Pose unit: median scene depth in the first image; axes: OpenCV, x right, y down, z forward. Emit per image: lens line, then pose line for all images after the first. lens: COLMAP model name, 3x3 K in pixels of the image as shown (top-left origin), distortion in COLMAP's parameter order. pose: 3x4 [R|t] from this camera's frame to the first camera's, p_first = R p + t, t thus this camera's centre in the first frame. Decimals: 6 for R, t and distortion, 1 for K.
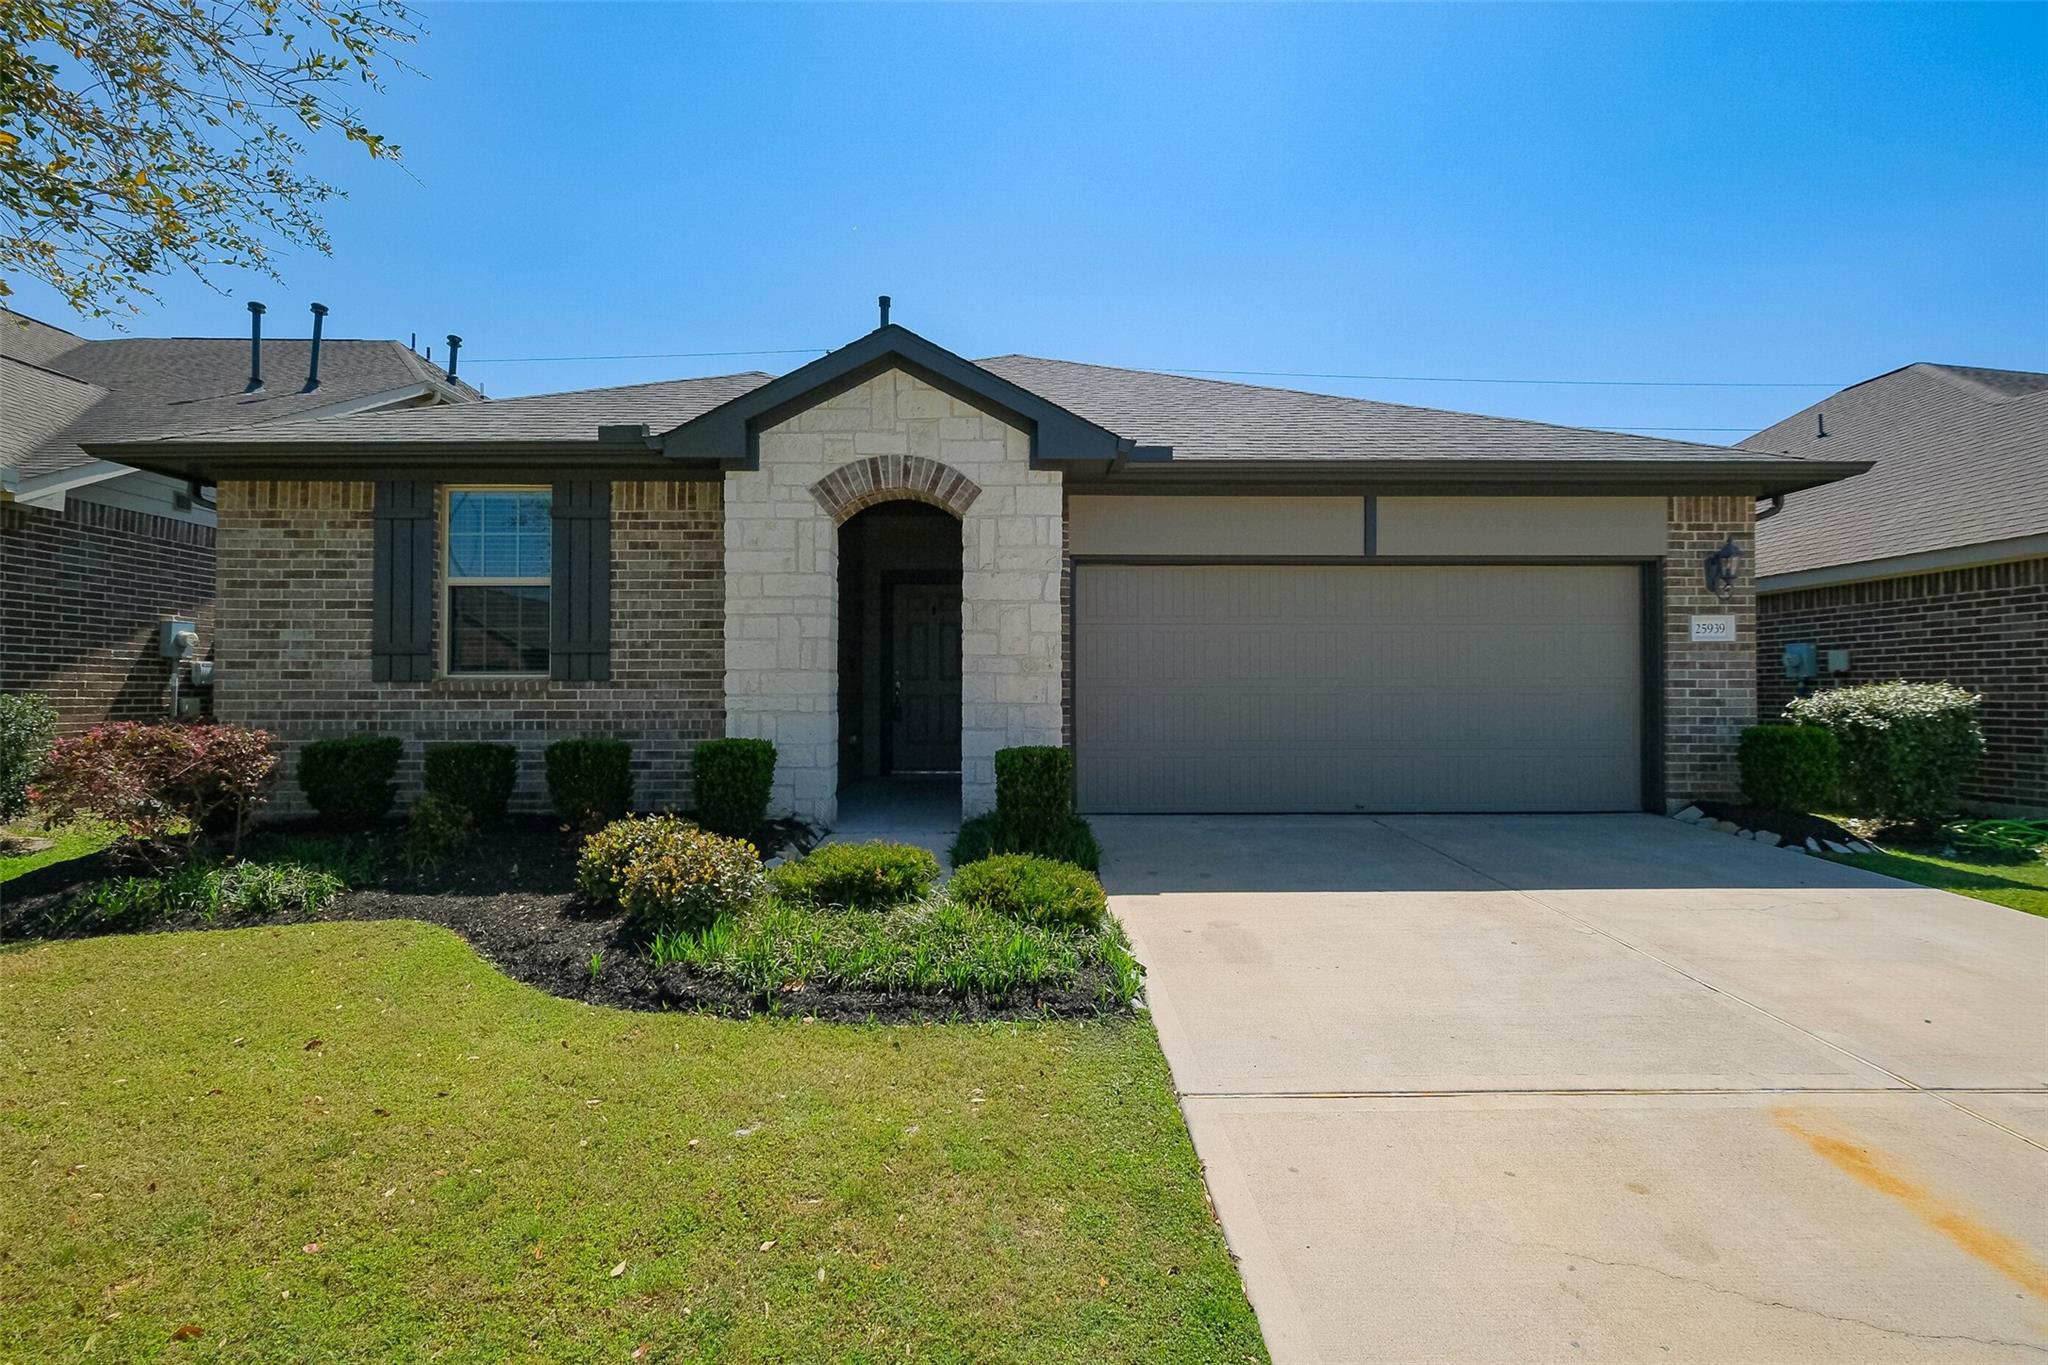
lens RADIAL K [[909.9, 0, 1022.7], [0, 909.9, 681.0], [0, 0, 1]] dist [0.001547, -0.000026]
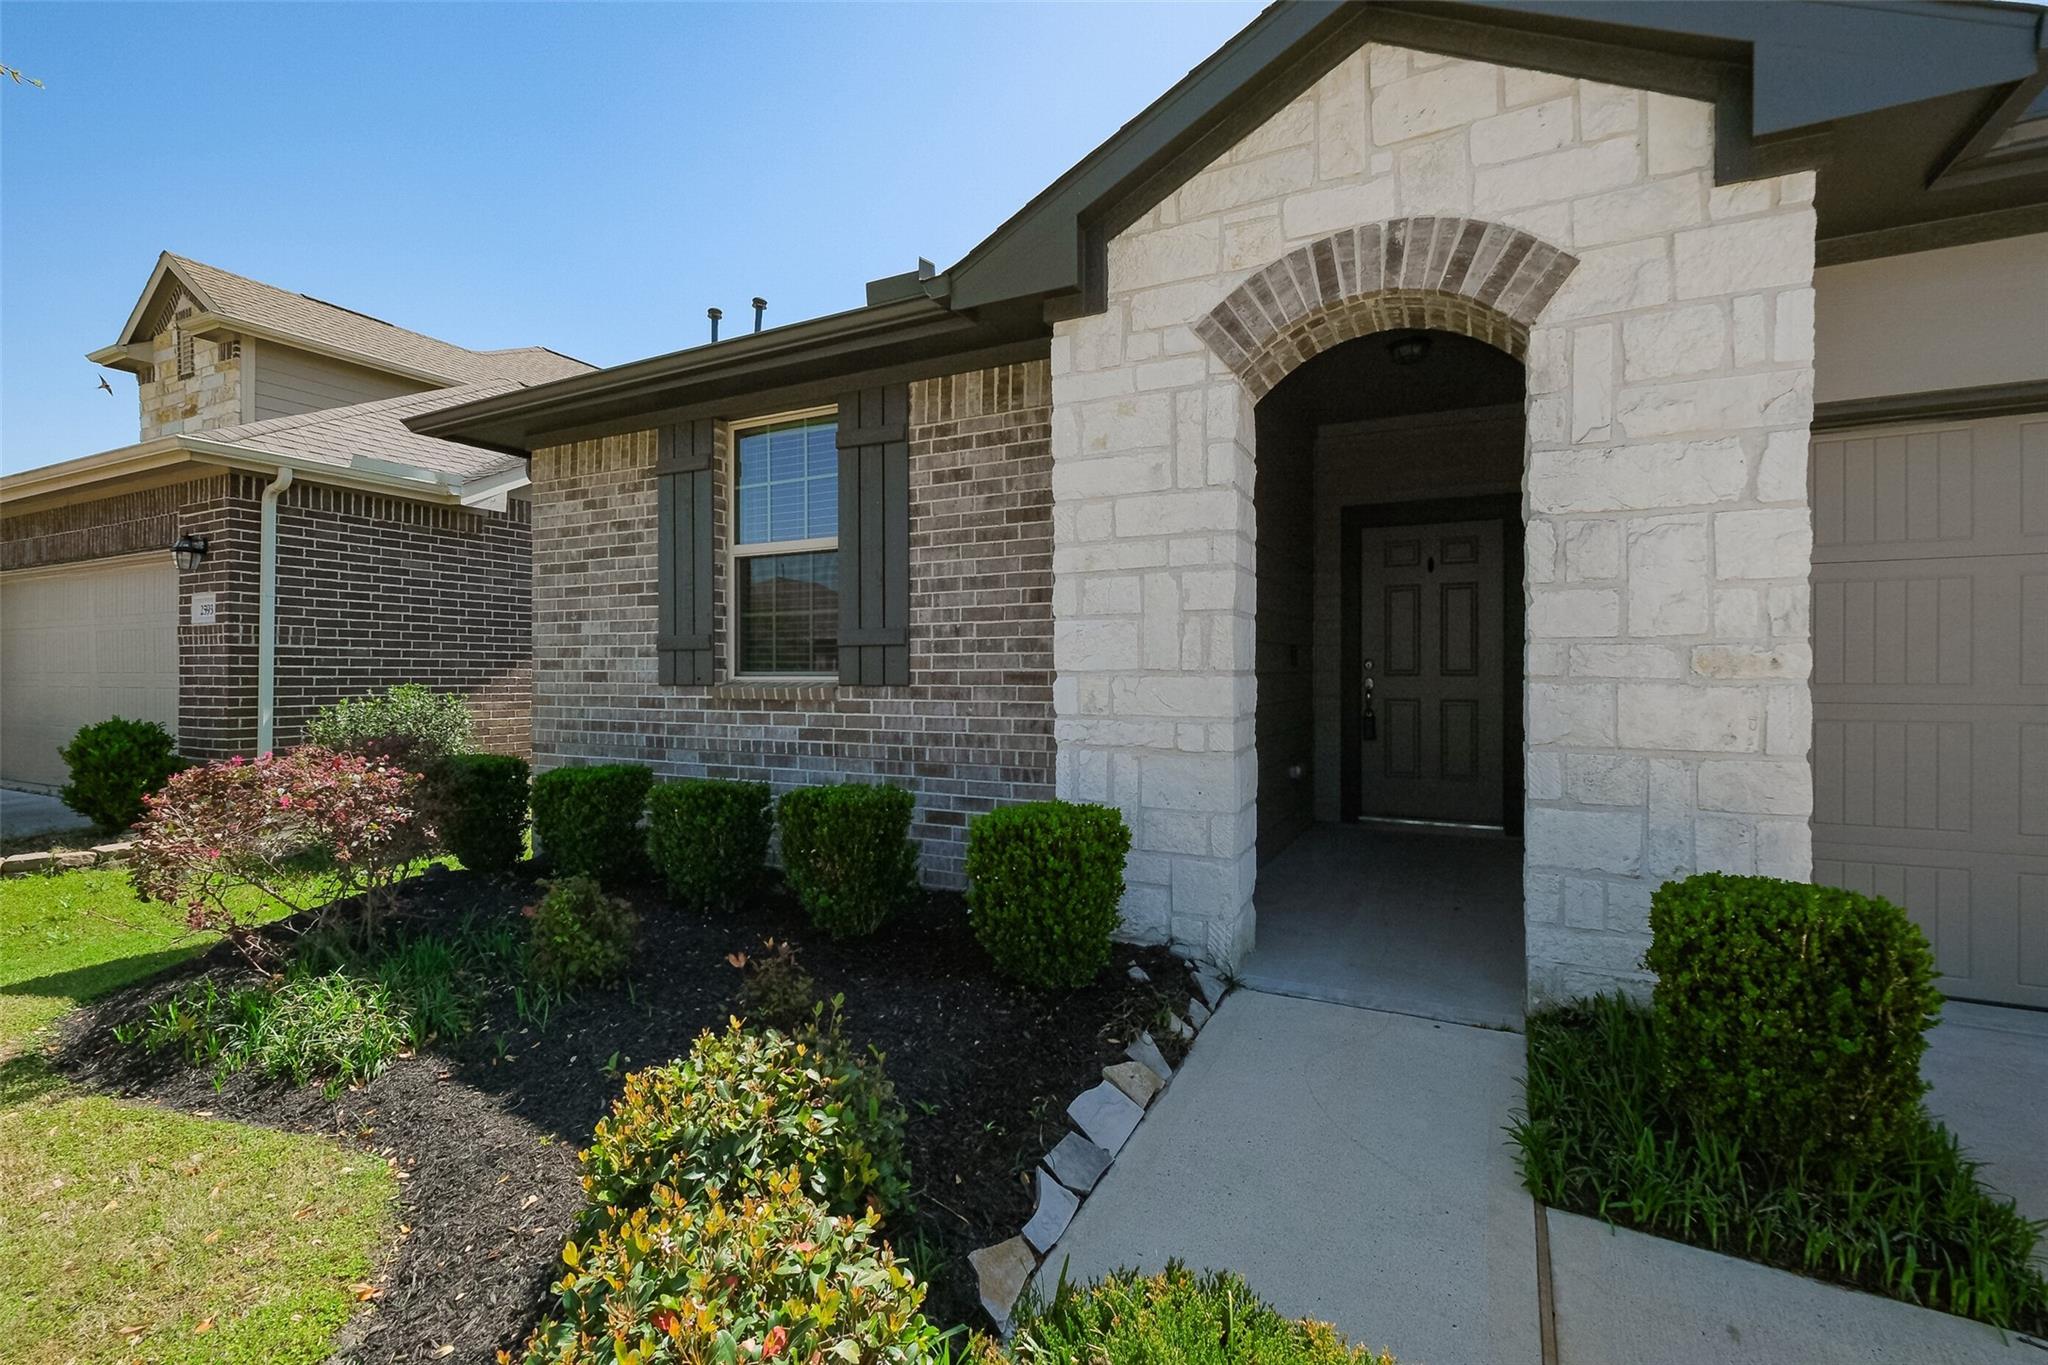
lens RADIAL K [[909.9, 0, 1025.3], [0, 909.9, 669.8], [0, 0, 1]] dist [0.001547, -0.000026]
pose [[0.880970, -0.000960, -0.473172, -0.069662], [0.004938, 0.999962, 0.007165, -0.016983], [0.473147, -0.008649, 0.880941, 0.468918]]
